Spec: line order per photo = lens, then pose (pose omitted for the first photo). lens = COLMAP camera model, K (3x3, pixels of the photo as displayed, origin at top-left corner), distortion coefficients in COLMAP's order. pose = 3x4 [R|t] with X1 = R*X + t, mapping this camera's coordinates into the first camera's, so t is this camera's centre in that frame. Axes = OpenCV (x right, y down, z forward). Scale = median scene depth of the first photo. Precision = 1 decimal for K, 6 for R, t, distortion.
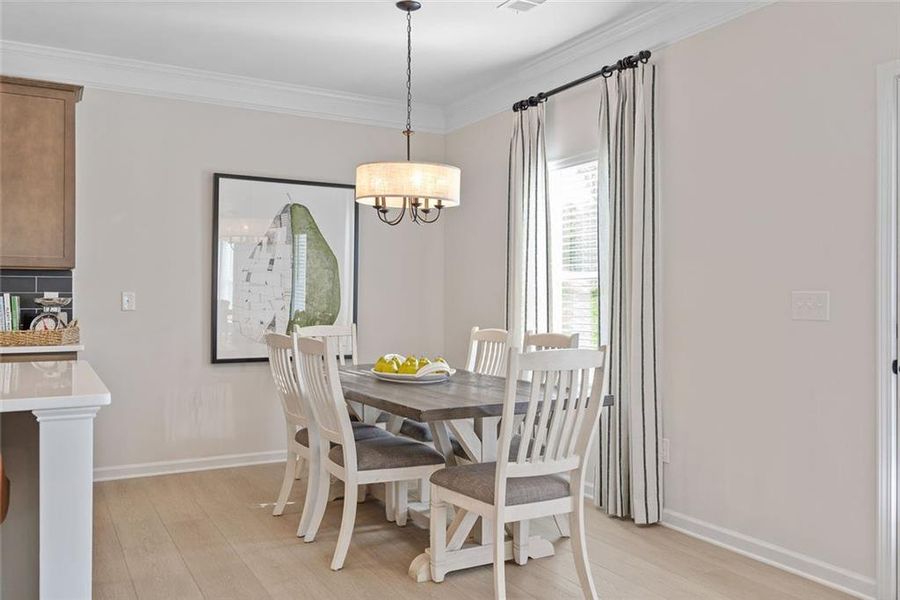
lens RADIAL K [[759.8, 0, 450.0], [0, 759.8, 300.0], [0, 0, 1]] dist [0.012308, 0.003595]
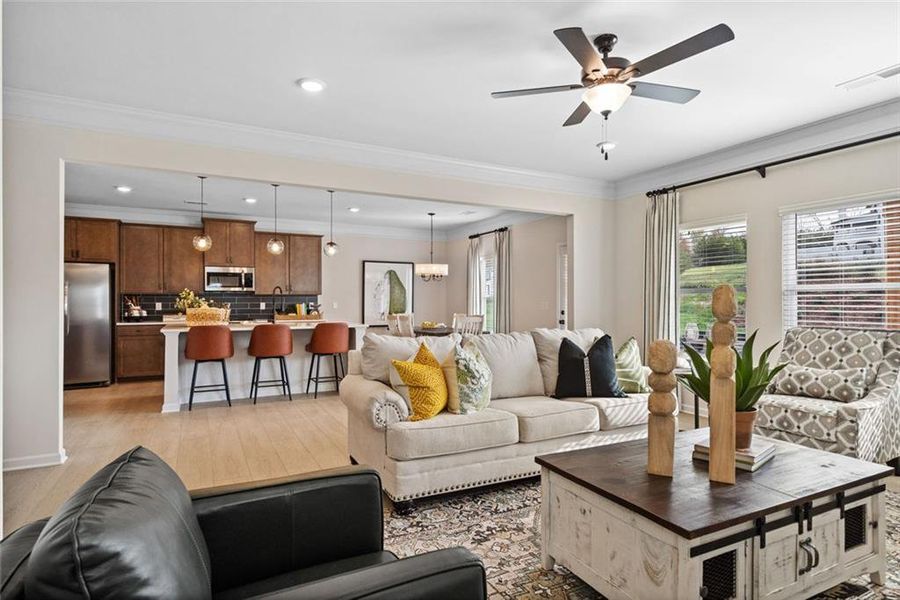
lens RADIAL K [[470.8, 0, 453.9], [0, 470.8, 301.2], [0, 0, 1]] dist [0.005323, 0.000489]
pose [[0.999928, -0.002835, -0.011695, 0.055994], [0.002758, 0.999974, -0.006588, -0.002190], [0.011713, 0.006555, 0.999910, -0.915730]]
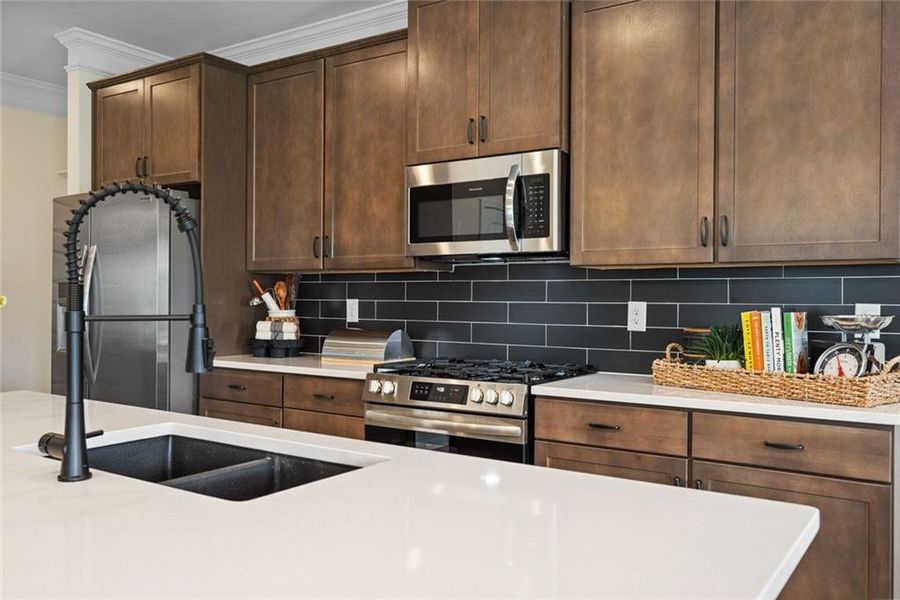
lens RADIAL K [[759.8, 0, 450.0], [0, 759.8, 300.0], [0, 0, 1]] dist [0.012308, 0.003595]
pose [[0.470228, 0.006647, -0.882520, -0.187495], [-0.007420, 0.999966, 0.003578, -0.014335], [0.882514, 0.004866, 0.470261, 0.509953]]
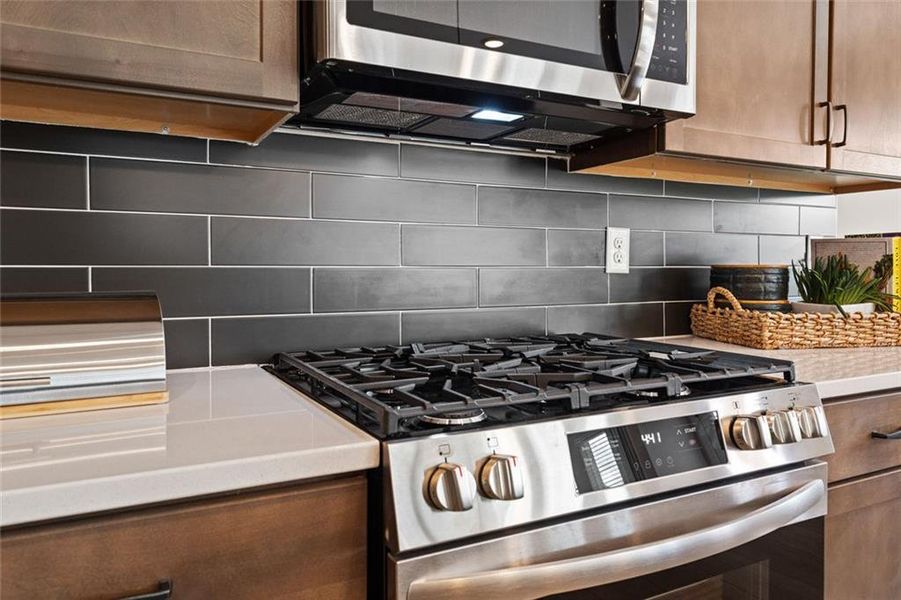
lens RADIAL K [[653.3, 0, 462.9], [0, 653.3, 304.7], [0, 0, 1]] dist [0.024762, 0.002258]
pose [[0.999851, -0.005369, 0.016422, -0.860626], [0.004531, 0.998707, 0.050630, 0.015577], [-0.016672, -0.050548, 0.998582, 0.617818]]
